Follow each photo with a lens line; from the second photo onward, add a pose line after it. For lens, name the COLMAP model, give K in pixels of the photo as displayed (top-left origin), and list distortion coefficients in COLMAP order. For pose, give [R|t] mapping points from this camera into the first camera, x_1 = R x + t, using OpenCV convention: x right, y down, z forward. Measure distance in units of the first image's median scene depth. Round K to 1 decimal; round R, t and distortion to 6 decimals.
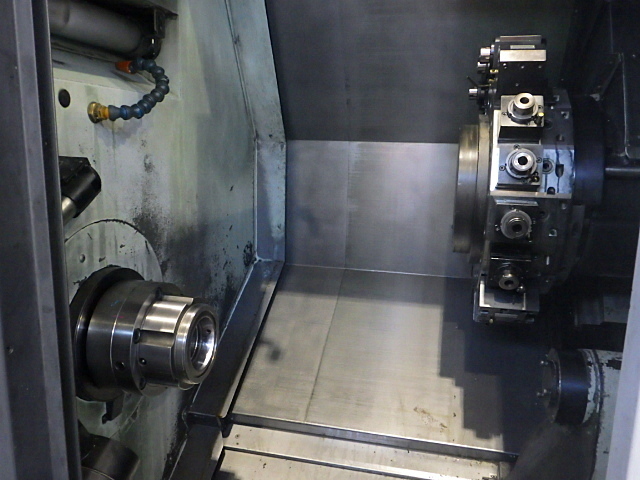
lens RADIAL K [[526.8, 0, 321.5], [0, 526.8, 244.2], [0, 0, 1]] dist [0.003662, -0.003732]
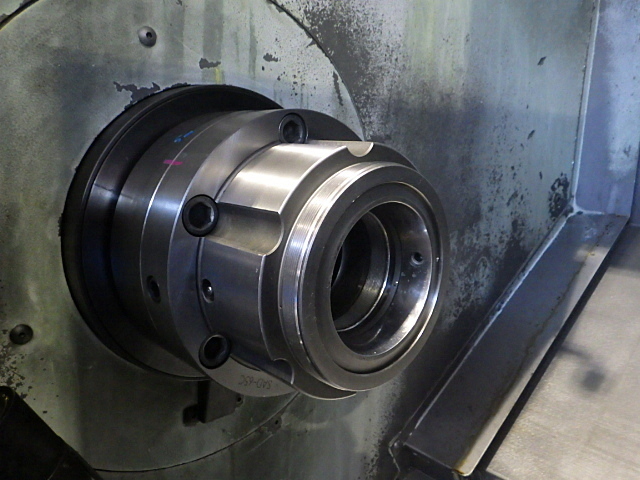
lens RADIAL K [[526.8, 0, 321.7], [0, 526.8, 241.9], [0, 0, 1]] dist [0.003662, -0.003732]
pose [[0.838892, 0.107072, -0.533663, -0.052817], [-0.118759, 0.992844, 0.012517, 0.108653], [0.531184, 0.052877, 0.845605, 0.453407]]
